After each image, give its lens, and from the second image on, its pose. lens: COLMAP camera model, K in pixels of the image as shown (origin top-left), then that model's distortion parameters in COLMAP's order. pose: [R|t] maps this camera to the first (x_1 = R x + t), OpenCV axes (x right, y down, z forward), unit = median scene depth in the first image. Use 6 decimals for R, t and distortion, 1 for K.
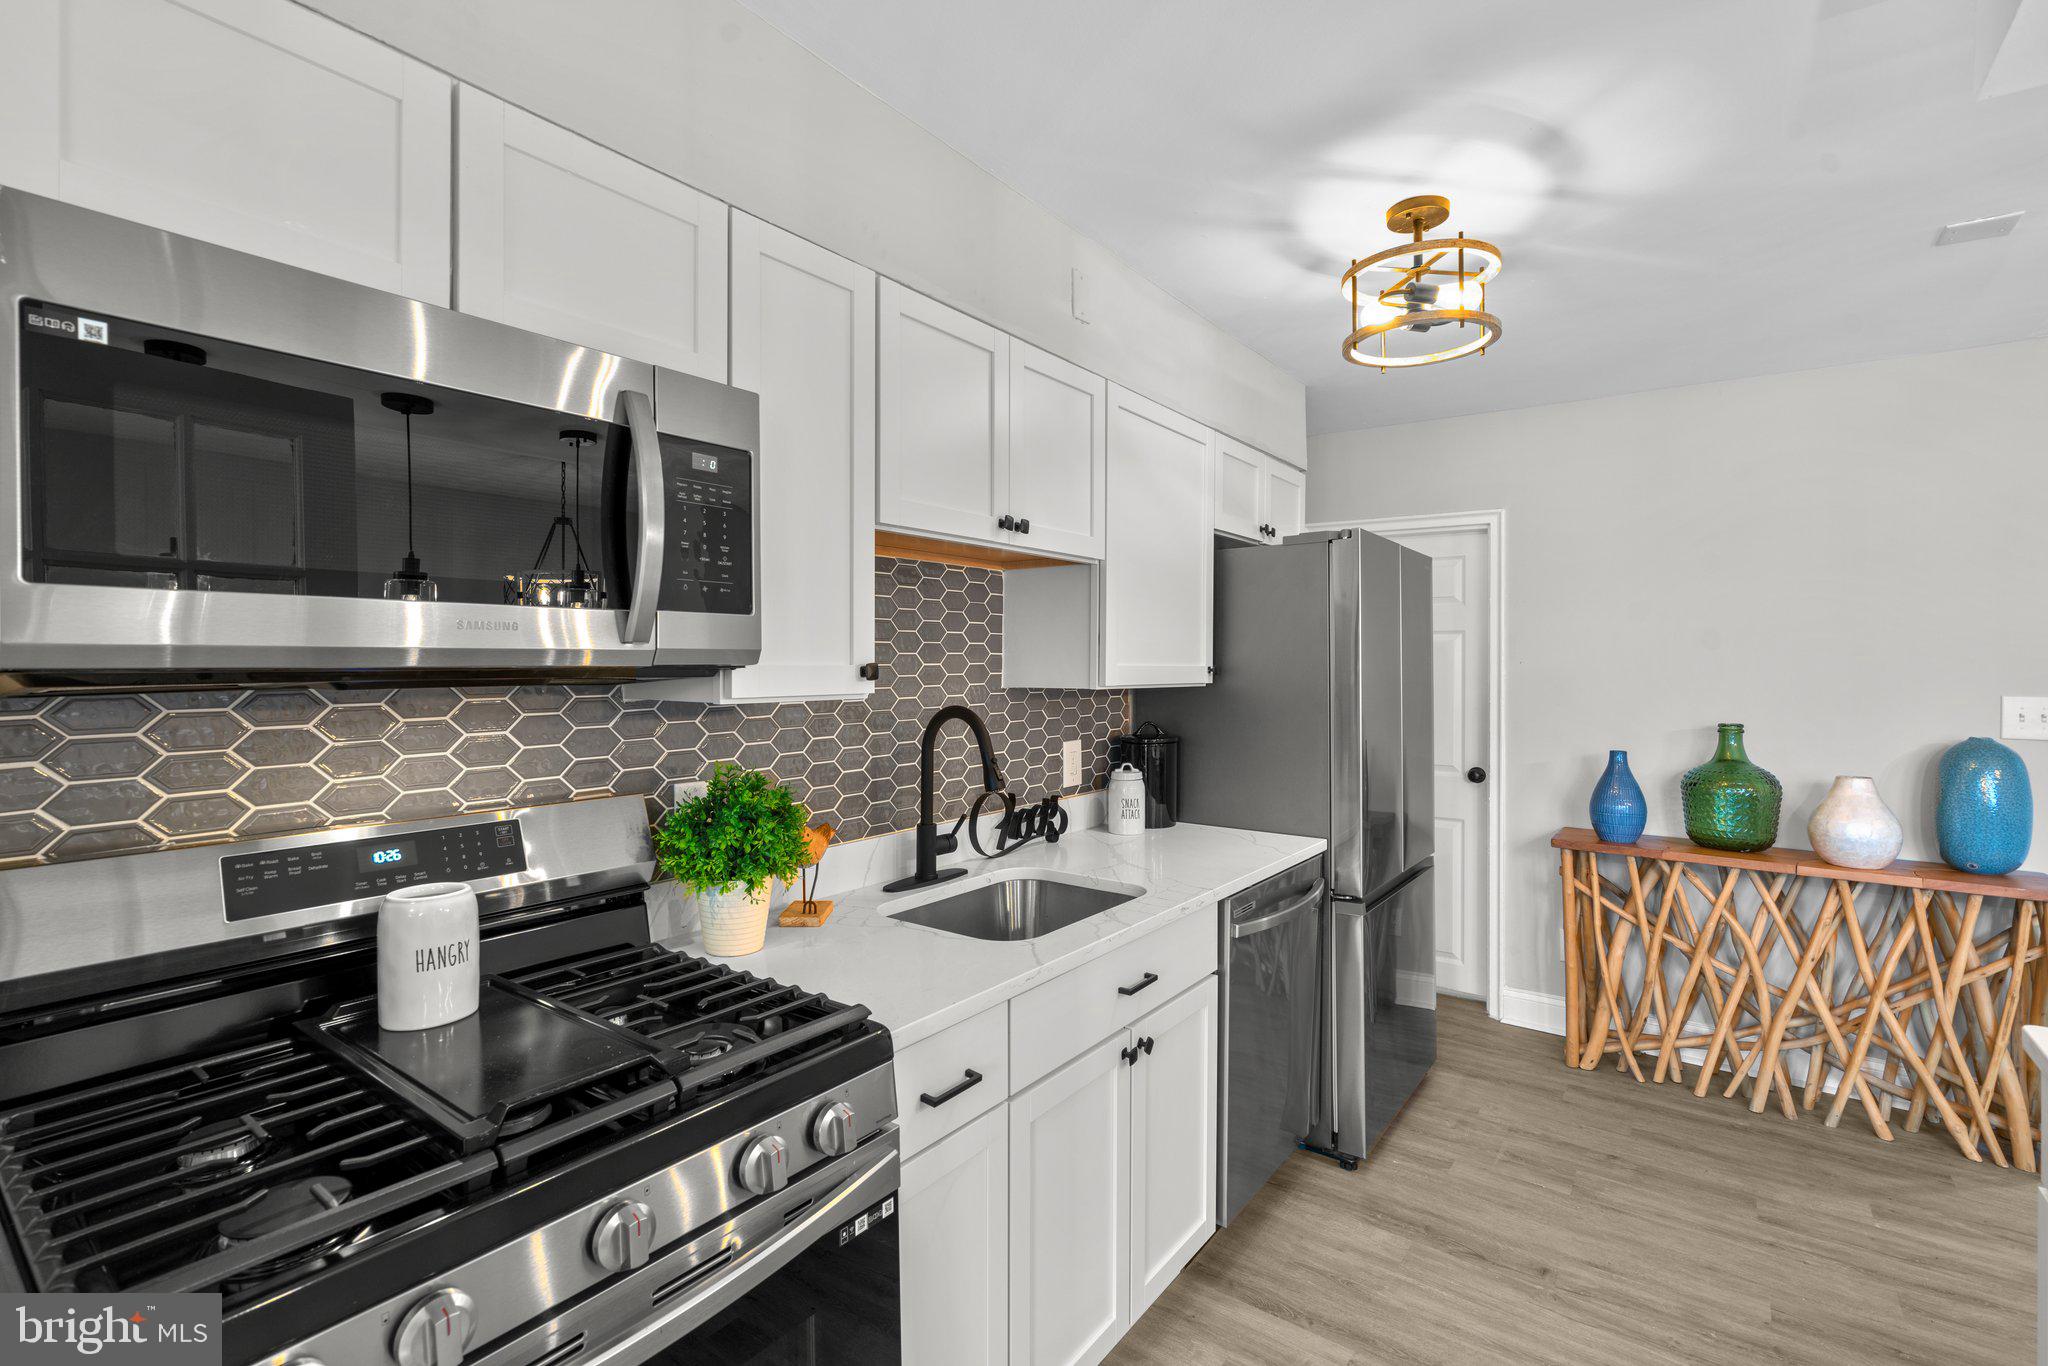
lens RADIAL K [[930.6, 0, 1018.4], [0, 930.6, 668.1], [0, 0, 1]] dist [-0.000124, 0.000362]
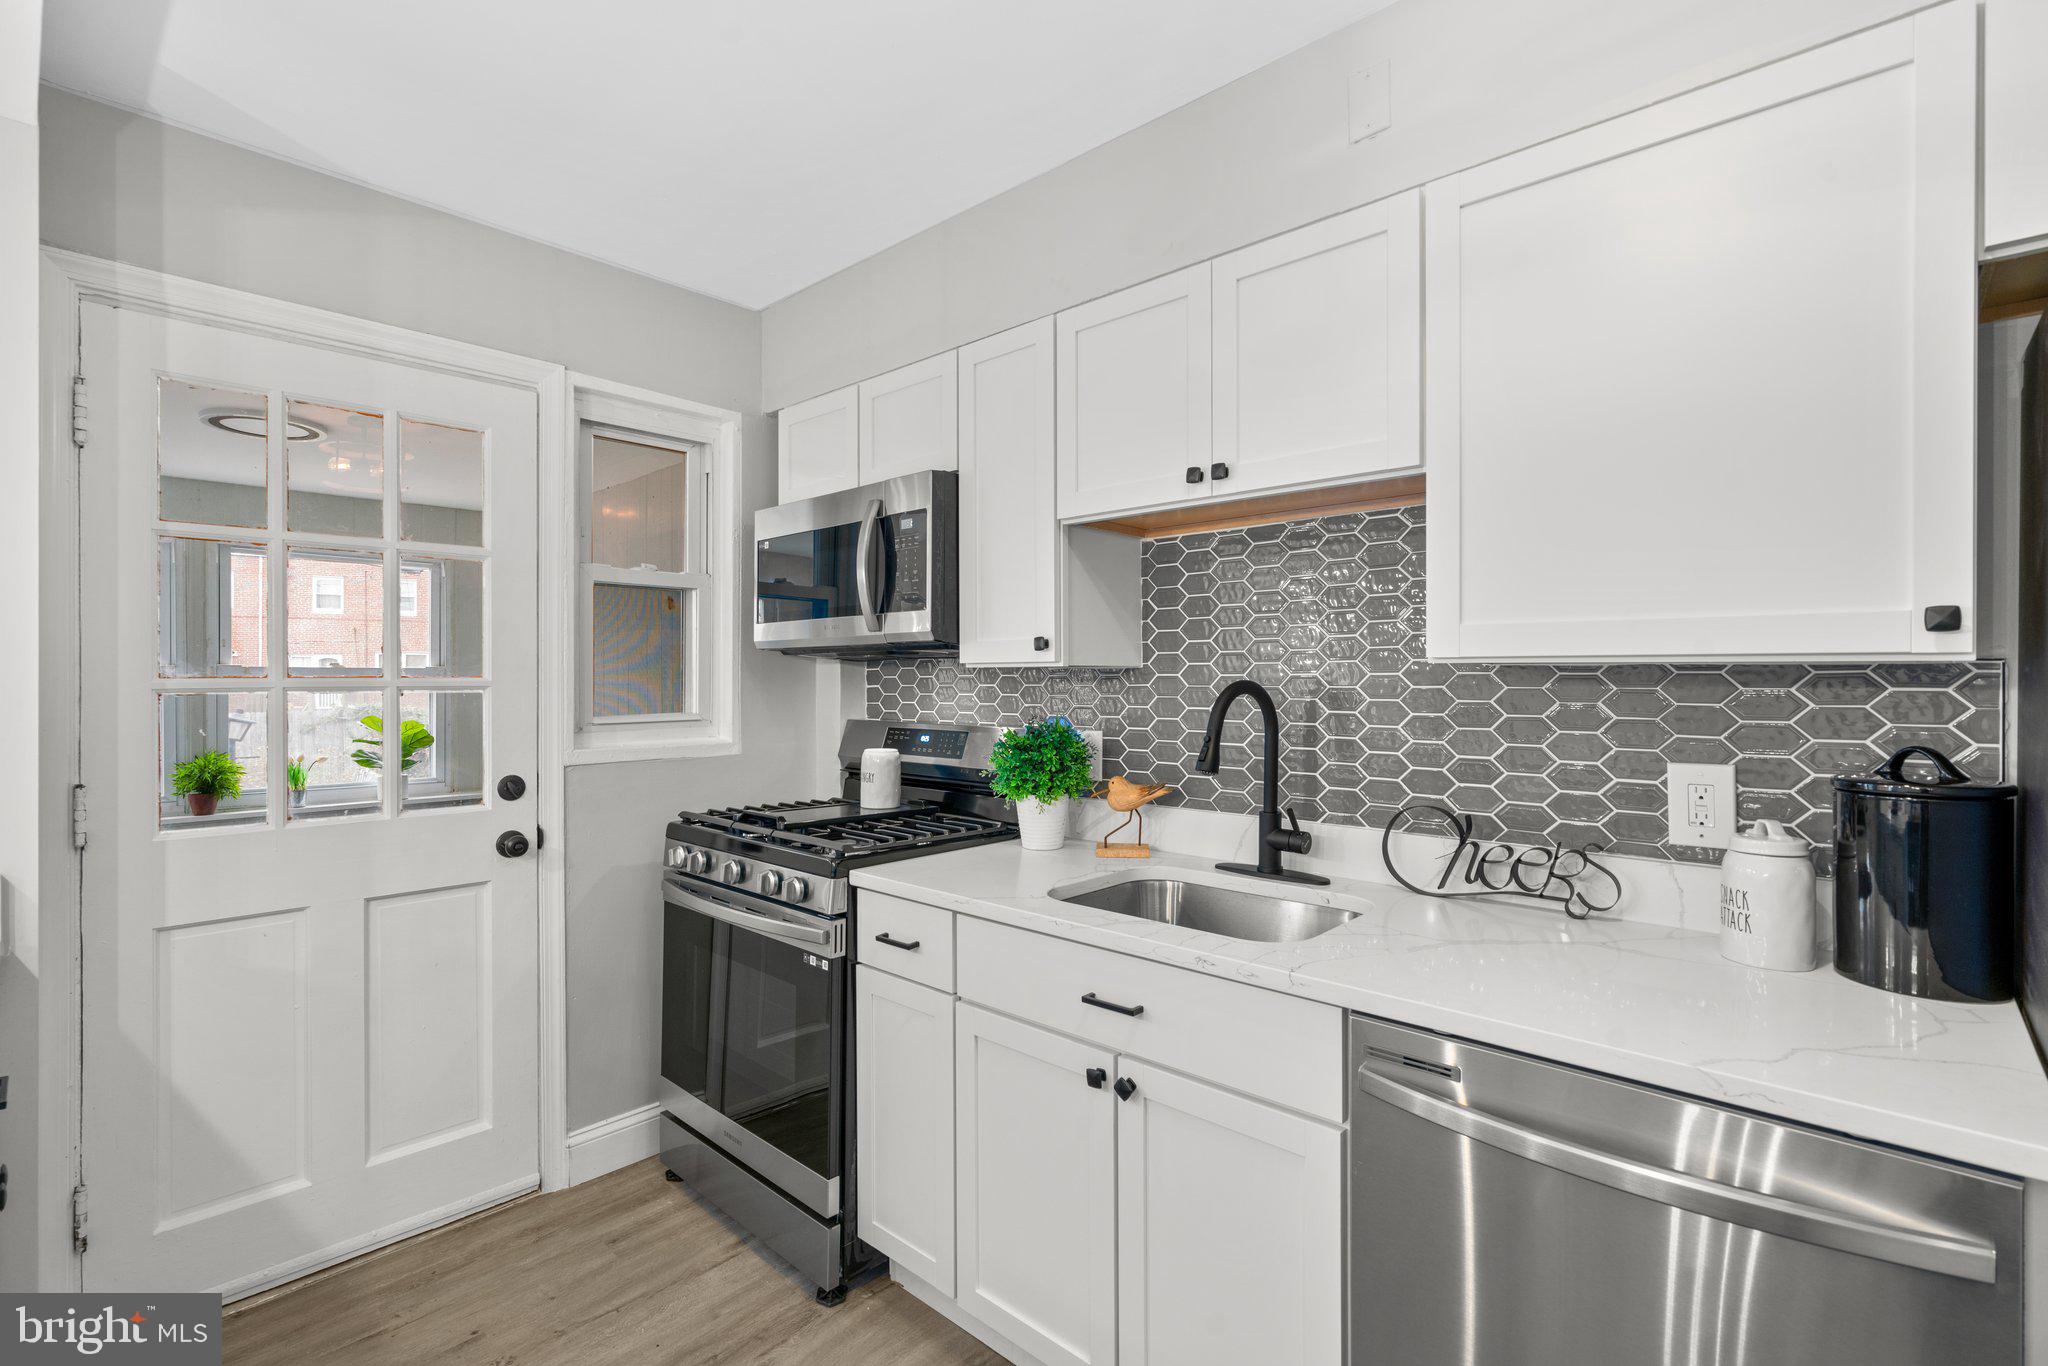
lens RADIAL K [[931.1, 0, 1021.2], [0, 931.1, 674.2], [0, 0, 1]] dist [-0.004263, 0.000416]
pose [[-0.102943, -0.003506, -0.994681, 0.787148], [-0.003817, 0.999988, -0.003129, 0.035138], [0.994680, 0.003475, -0.102955, 0.810020]]
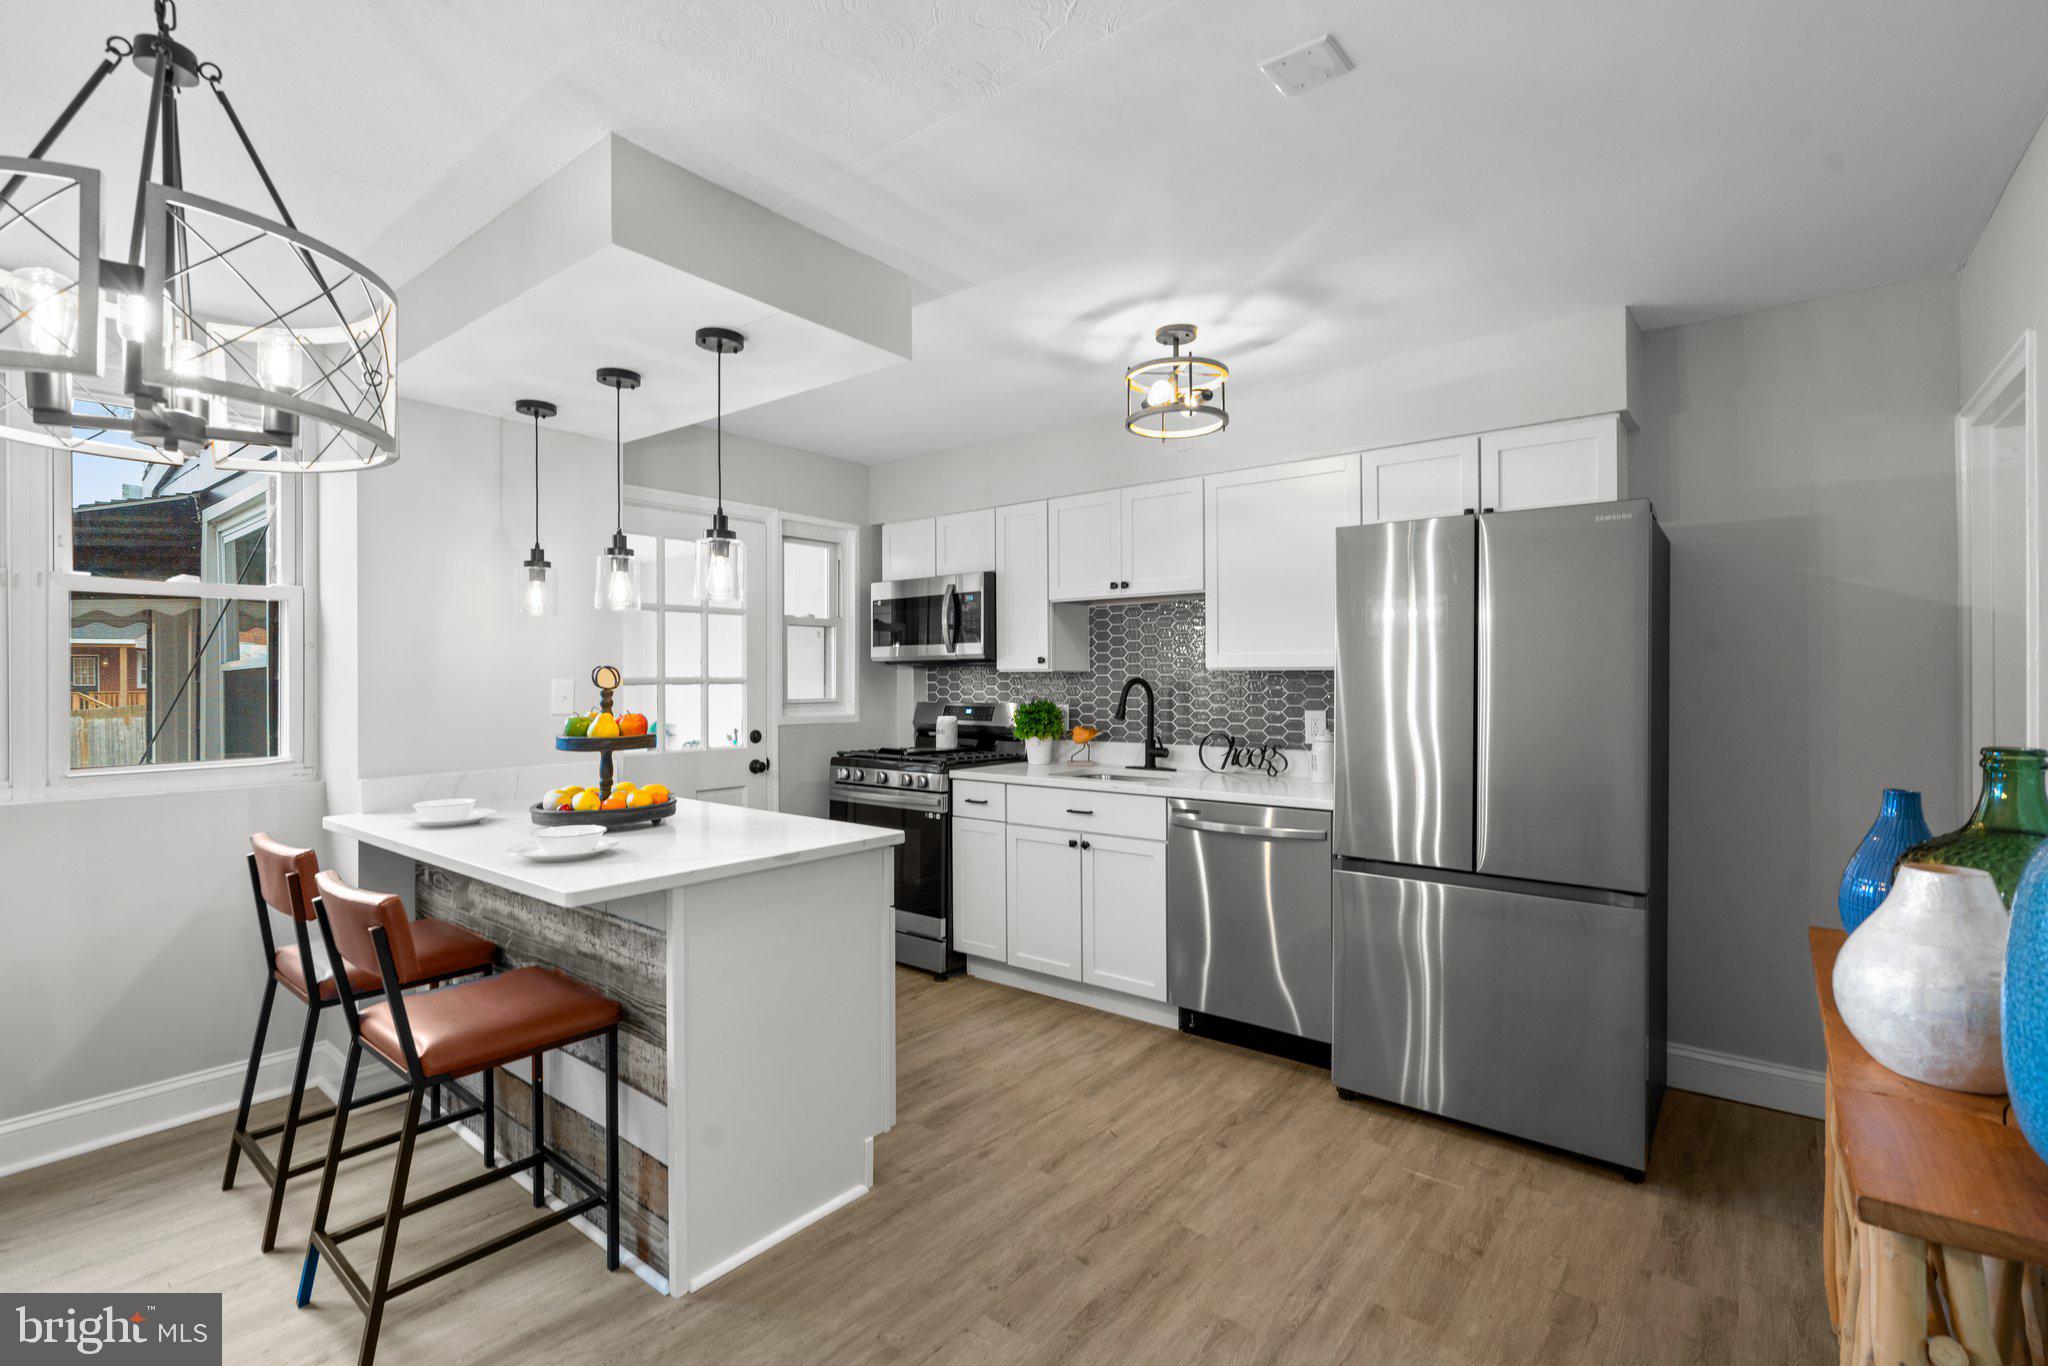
lens RADIAL K [[931.1, 0, 1021.2], [0, 931.1, 674.2], [0, 0, 1]] dist [-0.004263, 0.000416]
pose [[-0.036605, -0.004892, -0.999318, 1.746594], [-0.001123, 0.999988, -0.004854, 0.039340], [0.999329, 0.000945, -0.036610, 0.764149]]
